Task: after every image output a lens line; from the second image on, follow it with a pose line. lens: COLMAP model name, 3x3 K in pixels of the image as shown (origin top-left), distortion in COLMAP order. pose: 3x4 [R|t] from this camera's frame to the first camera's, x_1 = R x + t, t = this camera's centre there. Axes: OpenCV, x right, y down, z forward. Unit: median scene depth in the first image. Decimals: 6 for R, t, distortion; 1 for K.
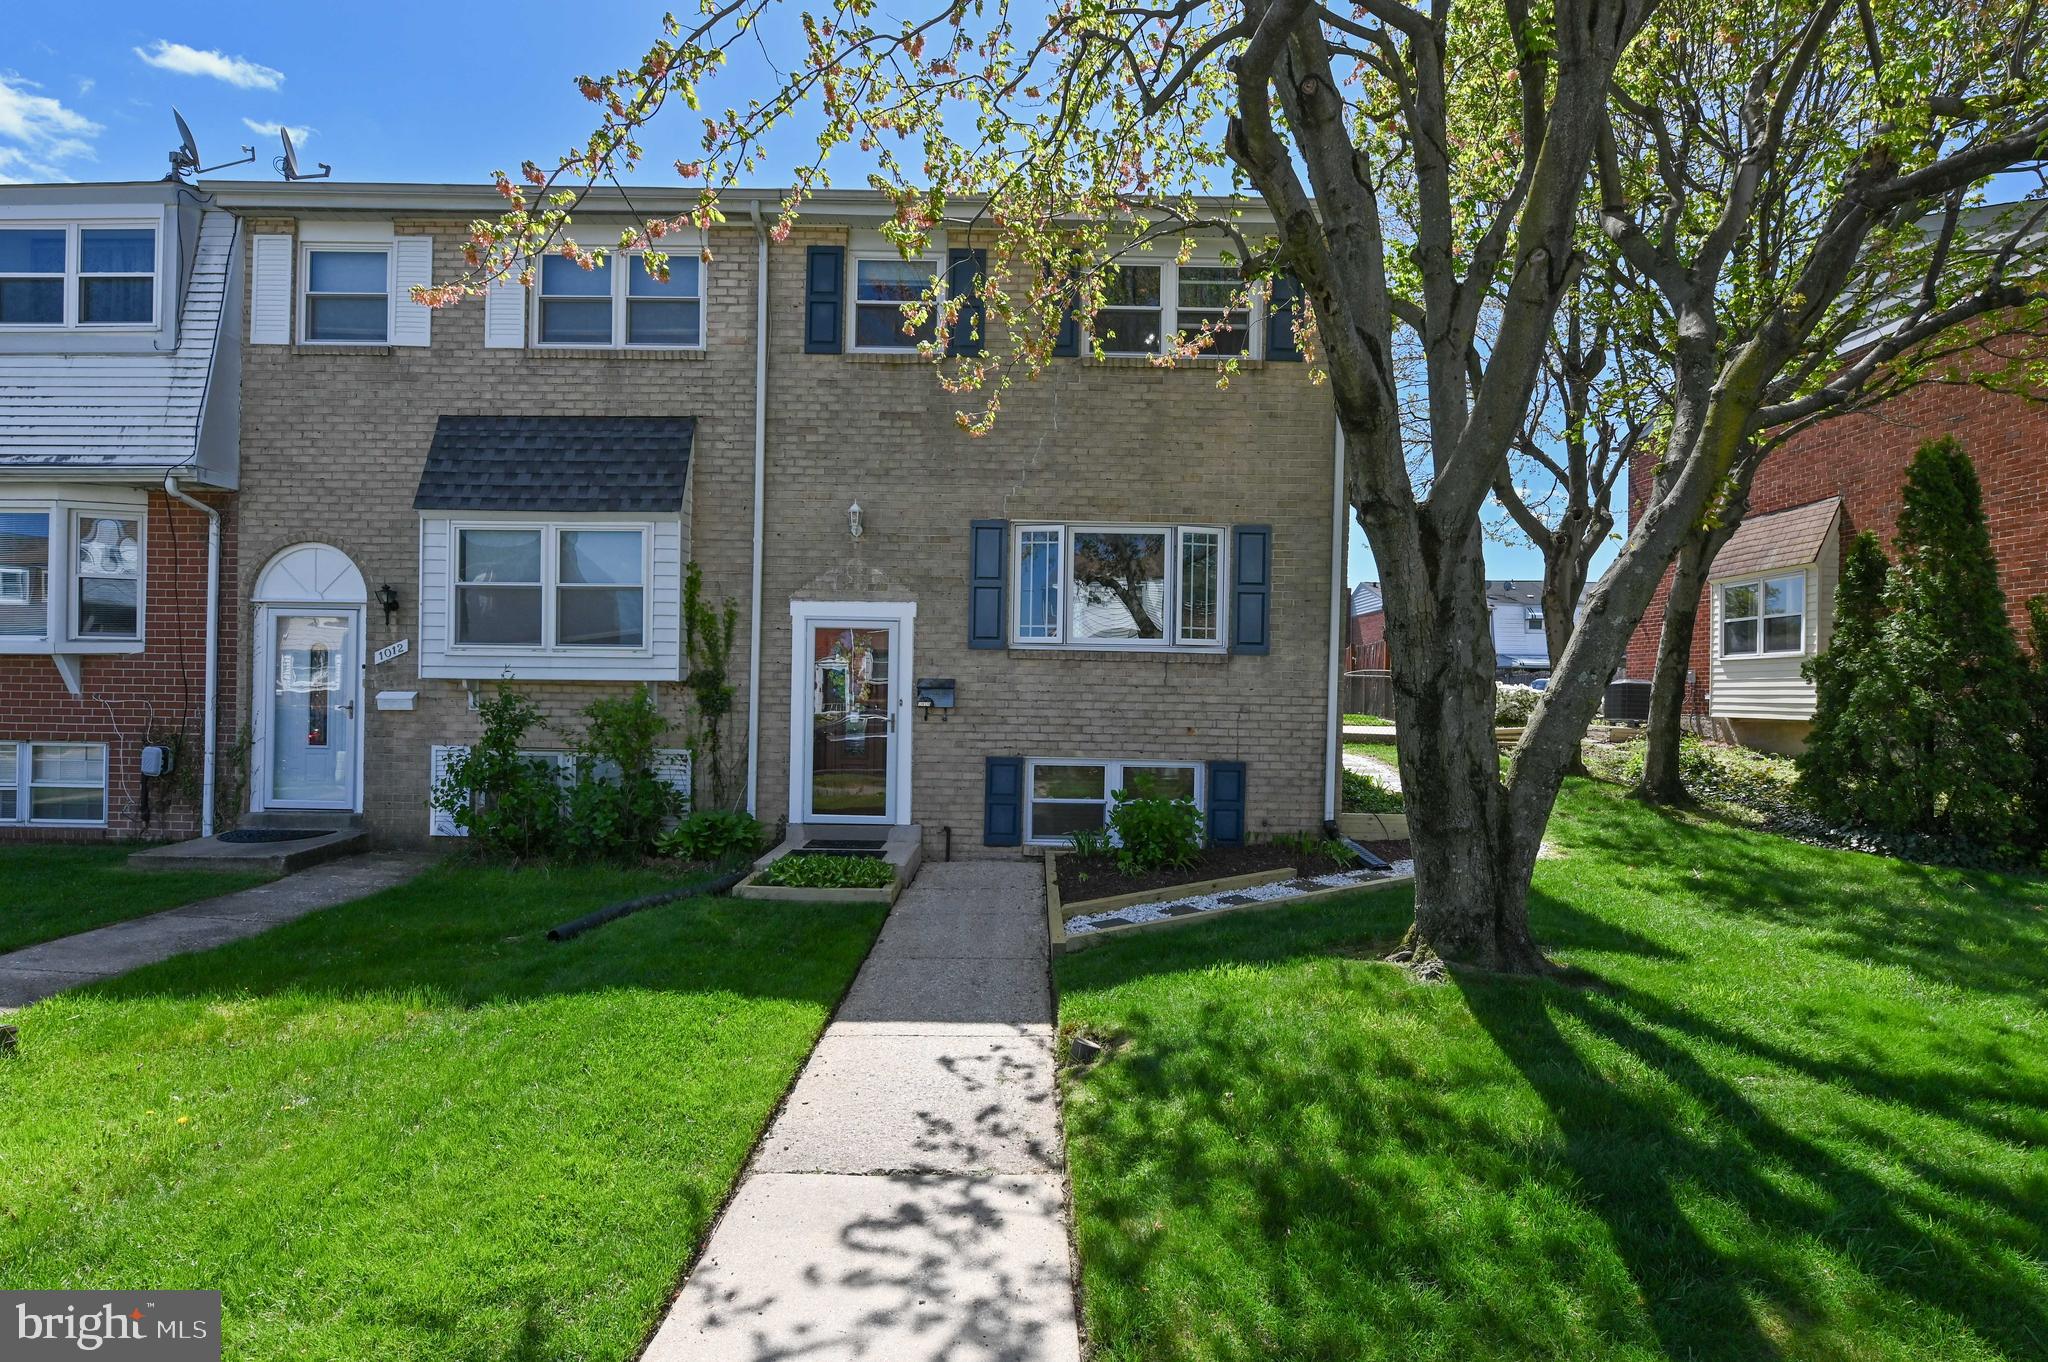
lens RADIAL K [[1068.5, 0, 1032.1], [0, 1068.5, 684.5], [0, 0, 1]] dist [-0.000991, -0.000897]
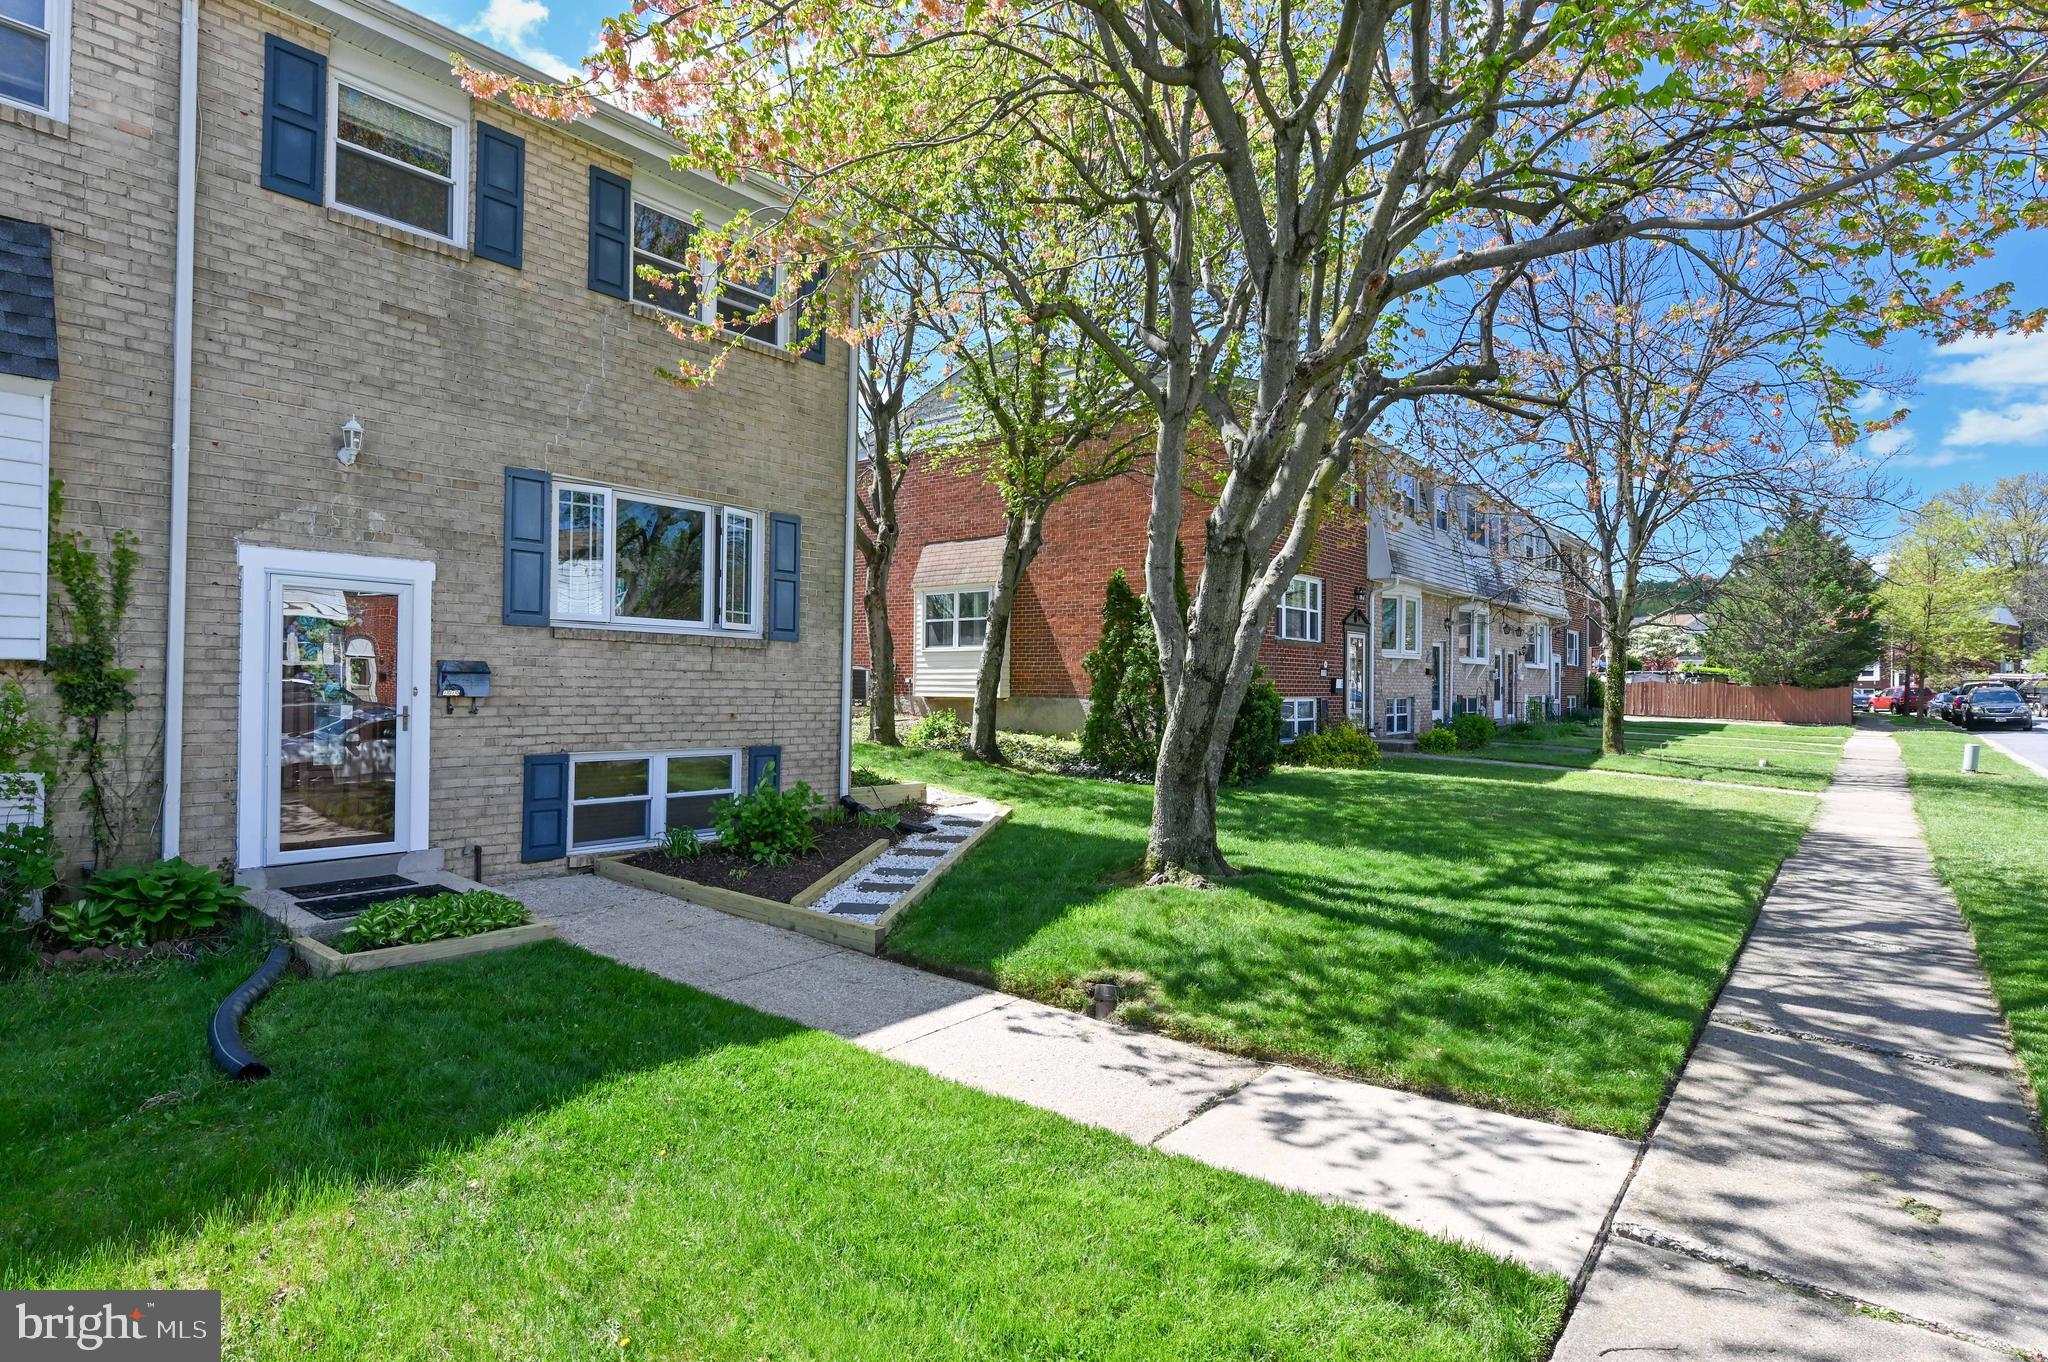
lens RADIAL K [[1068.5, 0, 1032.1], [0, 1068.5, 684.5], [0, 0, 1]] dist [-0.000991, -0.000897]
pose [[0.621144, -0.005877, 0.783674, -0.446910], [-0.005576, 0.999913, 0.011918, 0.000377], [-0.783676, -0.011772, 0.621058, 0.177967]]
